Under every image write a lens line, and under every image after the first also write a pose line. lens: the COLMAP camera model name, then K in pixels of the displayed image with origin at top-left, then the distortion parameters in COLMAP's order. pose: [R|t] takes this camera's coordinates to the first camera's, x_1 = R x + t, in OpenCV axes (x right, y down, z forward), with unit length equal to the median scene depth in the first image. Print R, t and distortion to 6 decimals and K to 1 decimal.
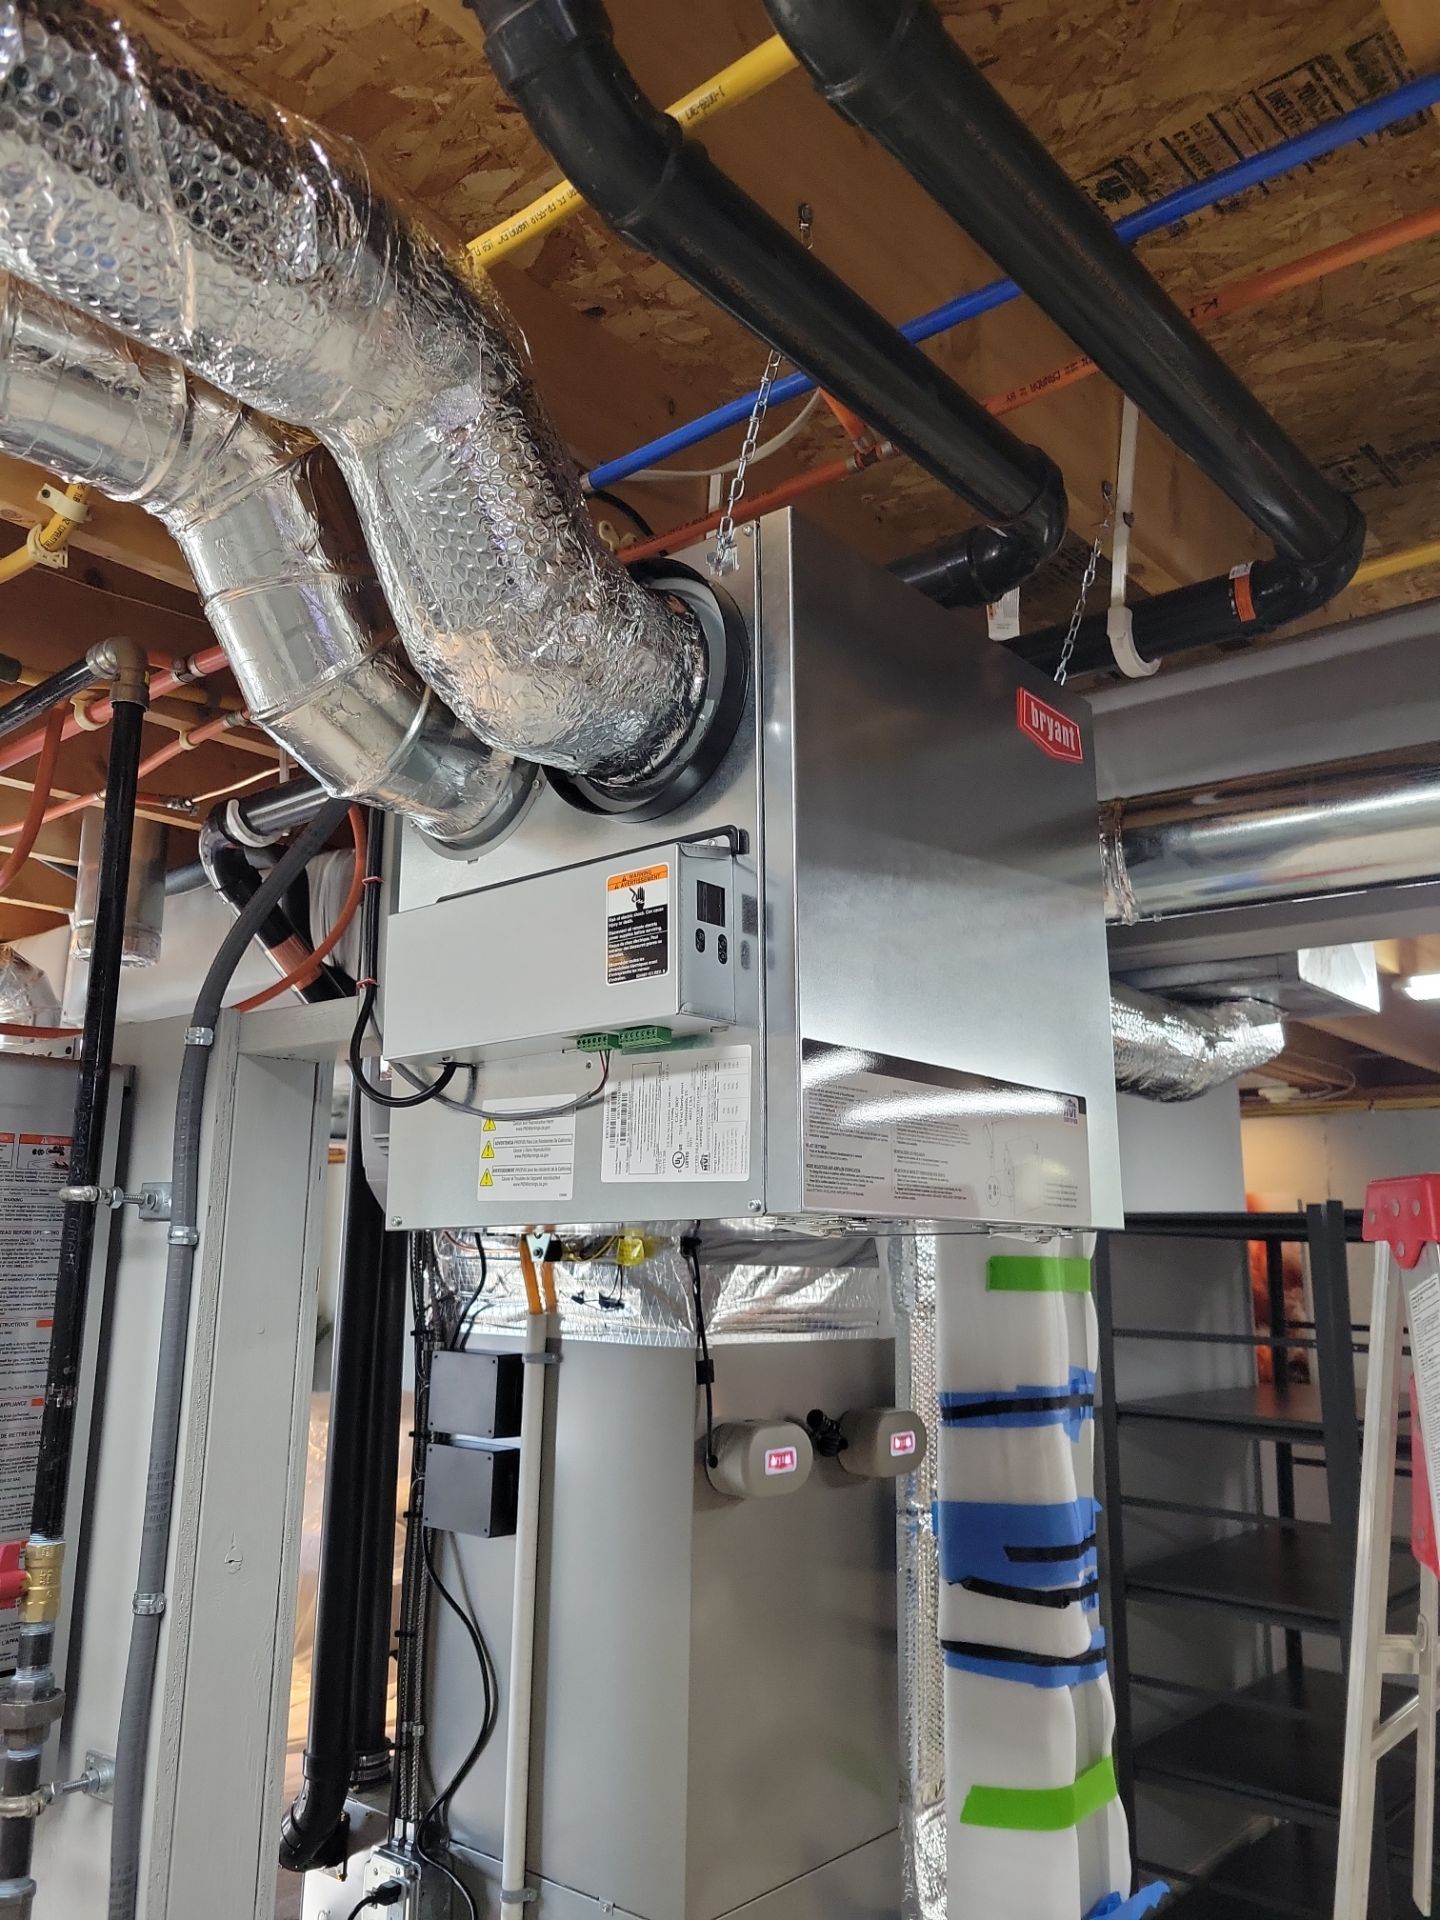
lens RADIAL K [[1441.7, 0, 711.3], [0, 1441.7, 954.0], [0, 0, 1]] dist [0.075802, -0.085032]
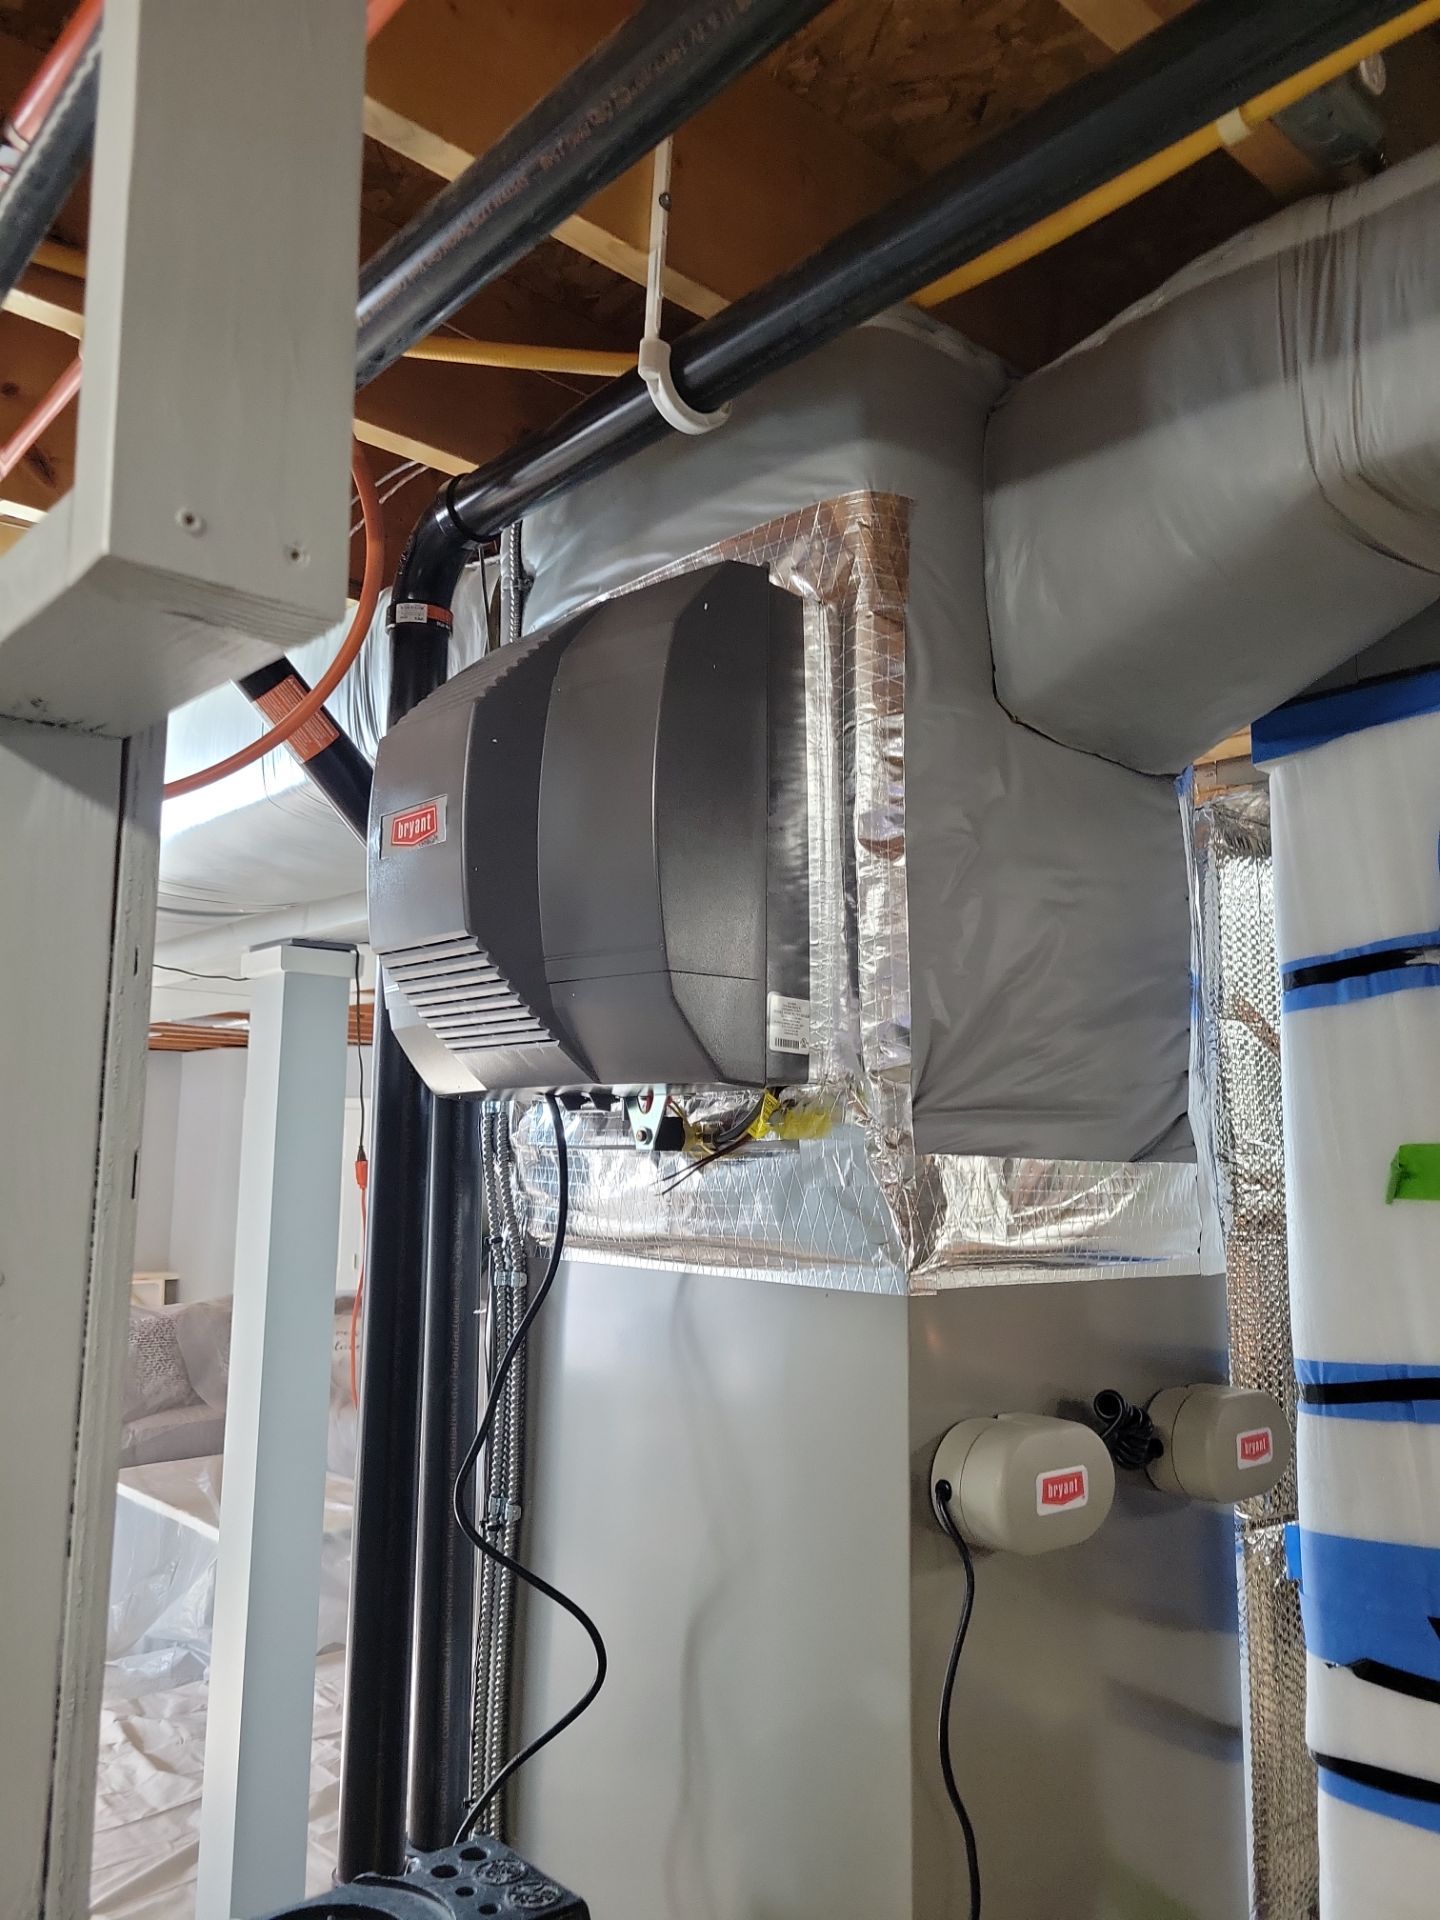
lens RADIAL K [[1441.7, 0, 711.3], [0, 1441.7, 954.0], [0, 0, 1]] dist [0.075802, -0.085032]
pose [[0.992458, -0.021601, -0.120670, -0.013238], [0.028691, 0.997943, 0.057331, 0.089285], [0.119183, -0.060361, 0.991036, 0.378126]]
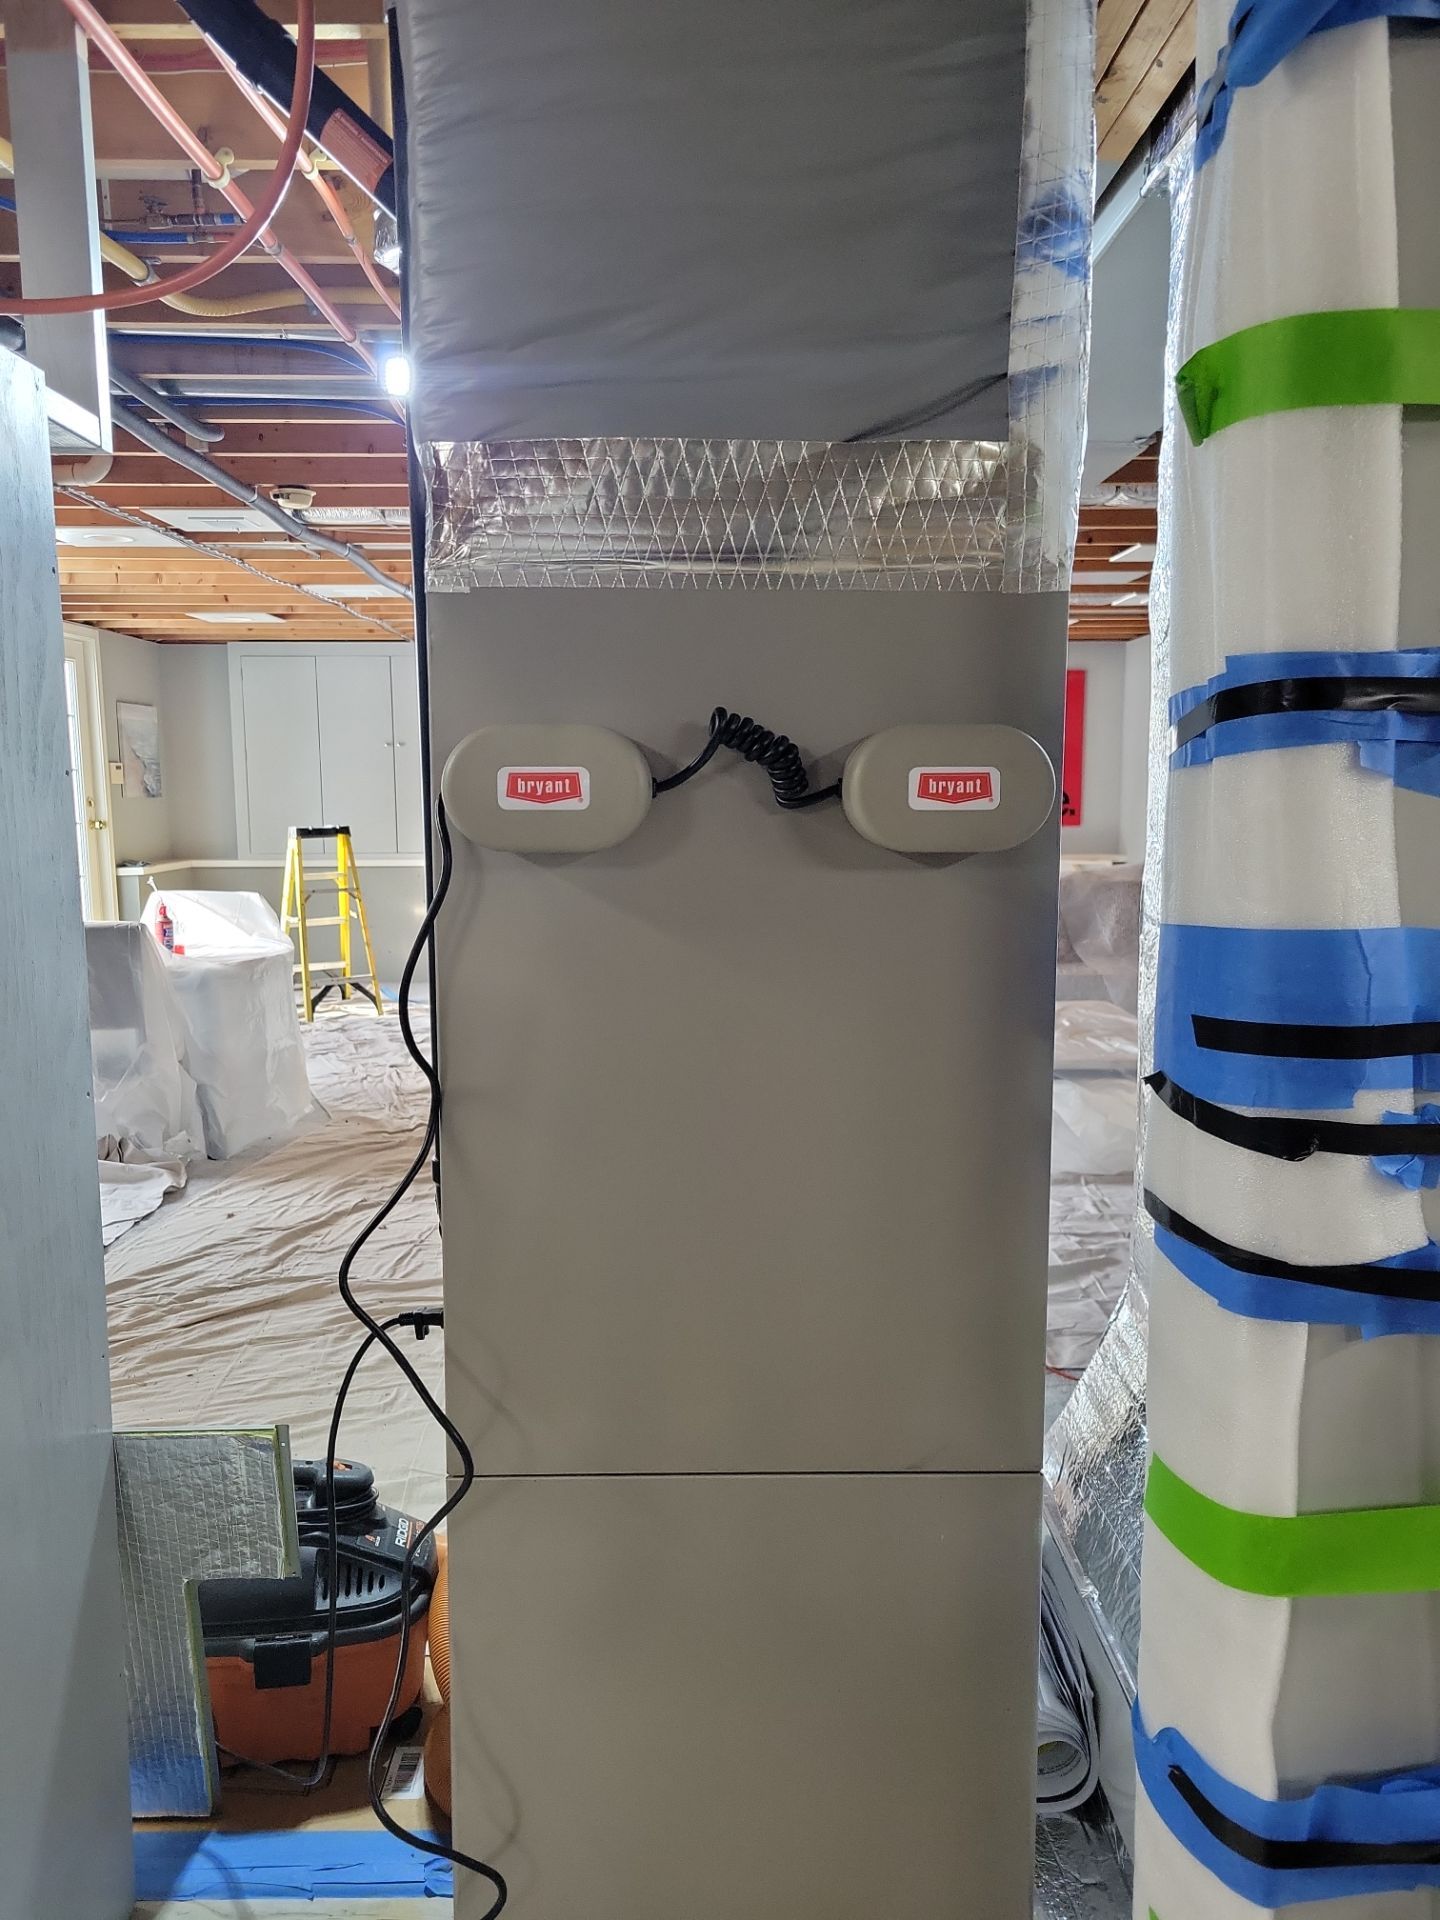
lens RADIAL K [[1441.7, 0, 711.3], [0, 1441.7, 954.0], [0, 0, 1]] dist [0.075802, -0.085032]
pose [[0.660241, 0.069853, -0.747799, 0.424718], [0.167095, 0.957049, 0.236930, 0.255123], [0.732231, -0.281385, 0.620210, 0.615438]]
